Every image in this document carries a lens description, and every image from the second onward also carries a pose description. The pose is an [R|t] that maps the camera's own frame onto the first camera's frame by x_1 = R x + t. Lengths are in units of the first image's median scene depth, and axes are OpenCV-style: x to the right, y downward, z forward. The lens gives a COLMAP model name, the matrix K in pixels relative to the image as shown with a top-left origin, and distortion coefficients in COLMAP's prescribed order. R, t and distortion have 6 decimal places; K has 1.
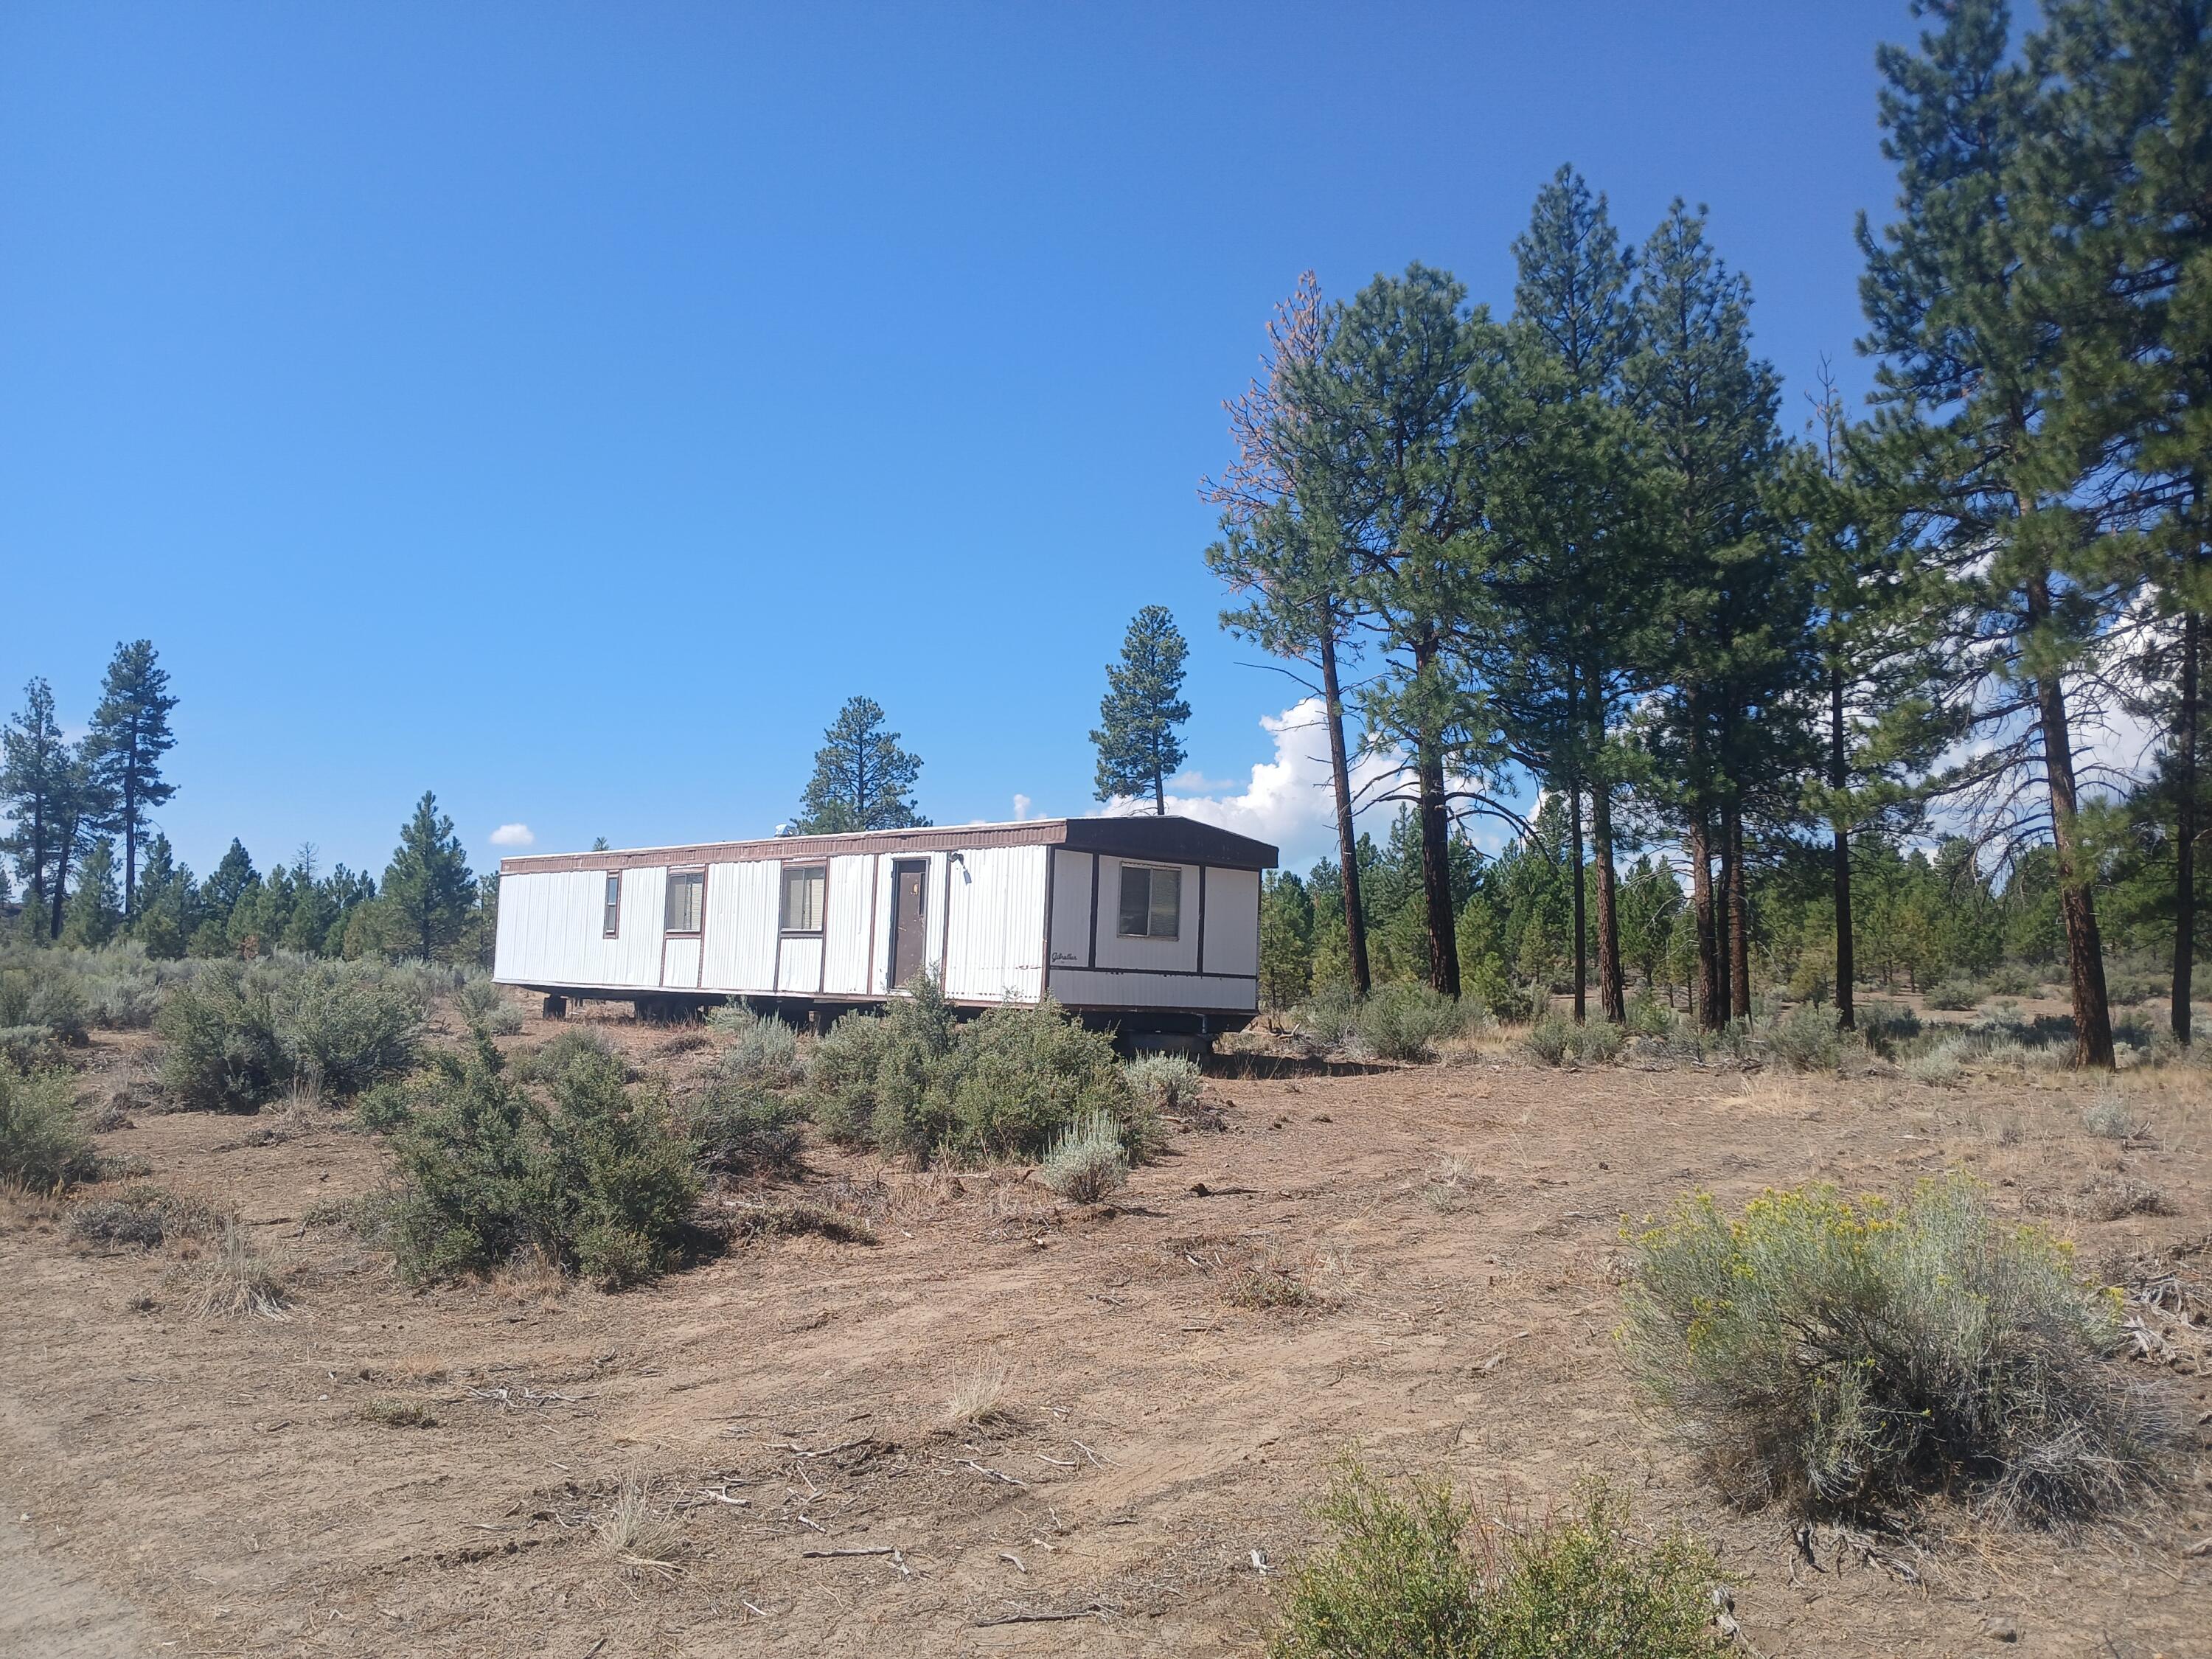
lens RADIAL K [[1706.2, 0, 1144.6], [0, 1706.2, 828.1], [0, 0, 1]] dist [-0.040957, 0.000430]
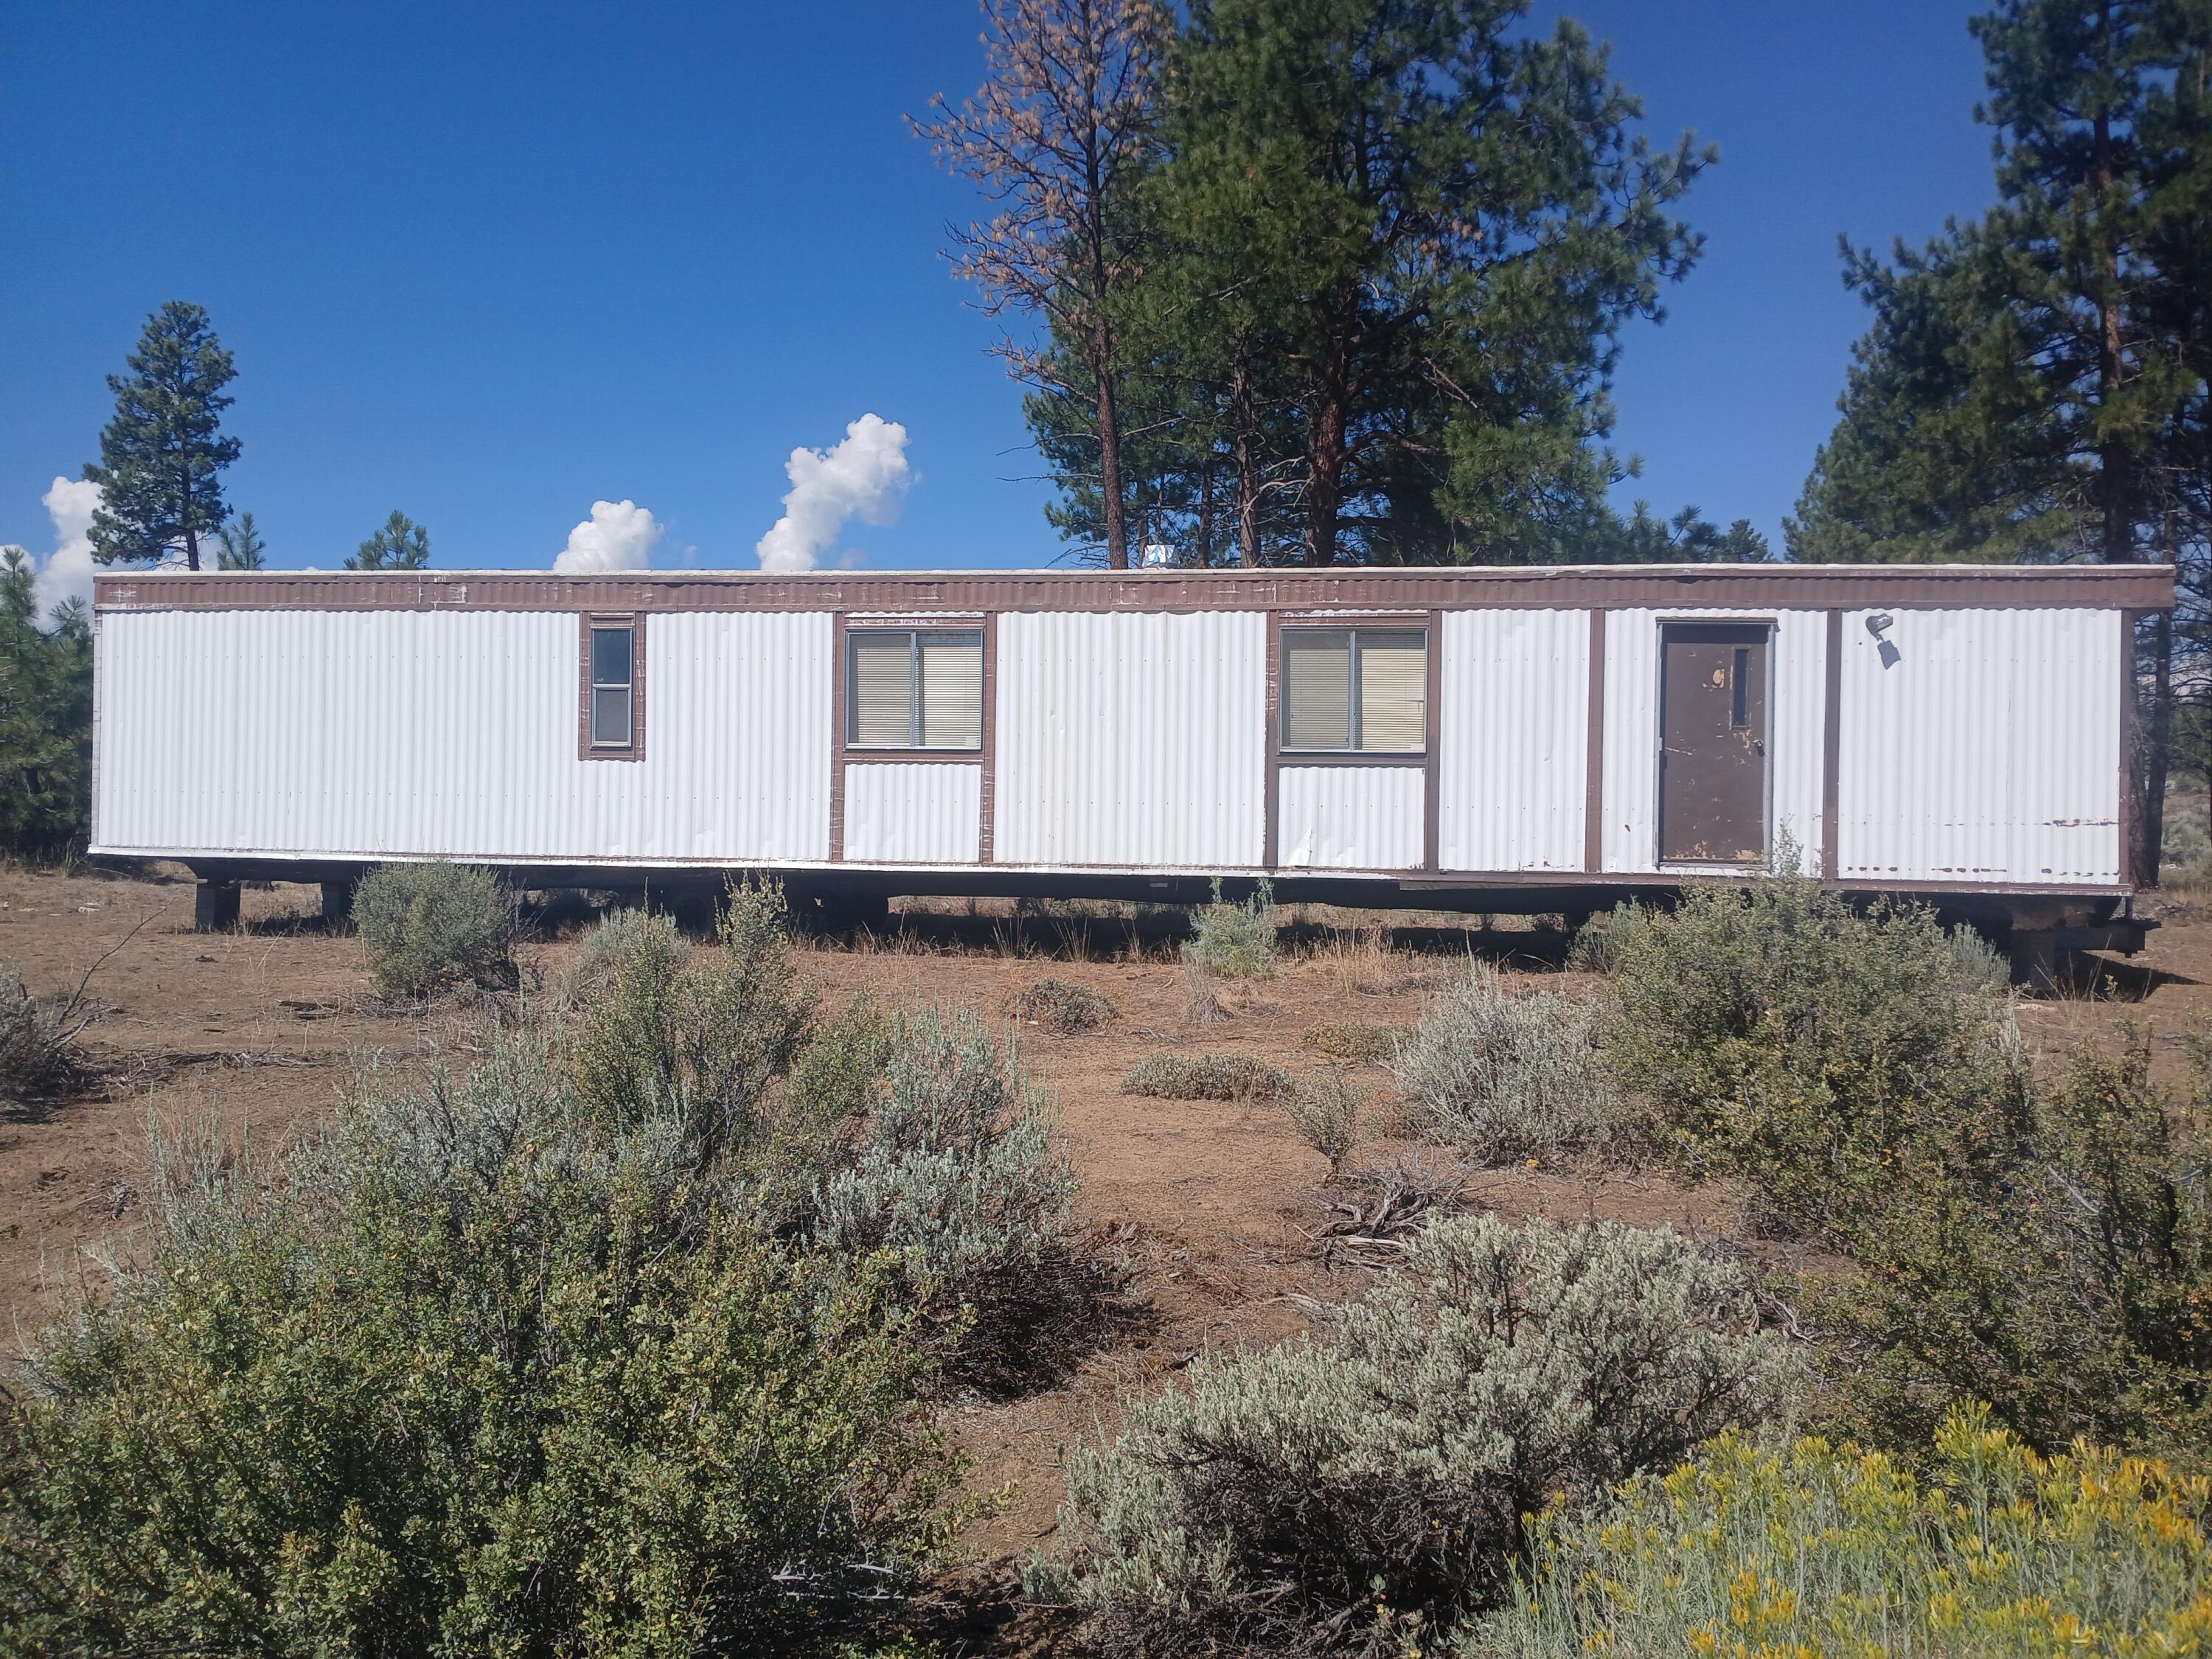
lens RADIAL K [[1706.2, 0, 1144.6], [0, 1706.2, 828.1], [0, 0, 1]] dist [-0.040957, 0.000430]
pose [[0.772854, -0.024098, 0.634127, -0.502037], [-0.045780, 0.994558, 0.093590, 0.033263], [-0.632931, -0.101361, 0.767544, 0.555127]]
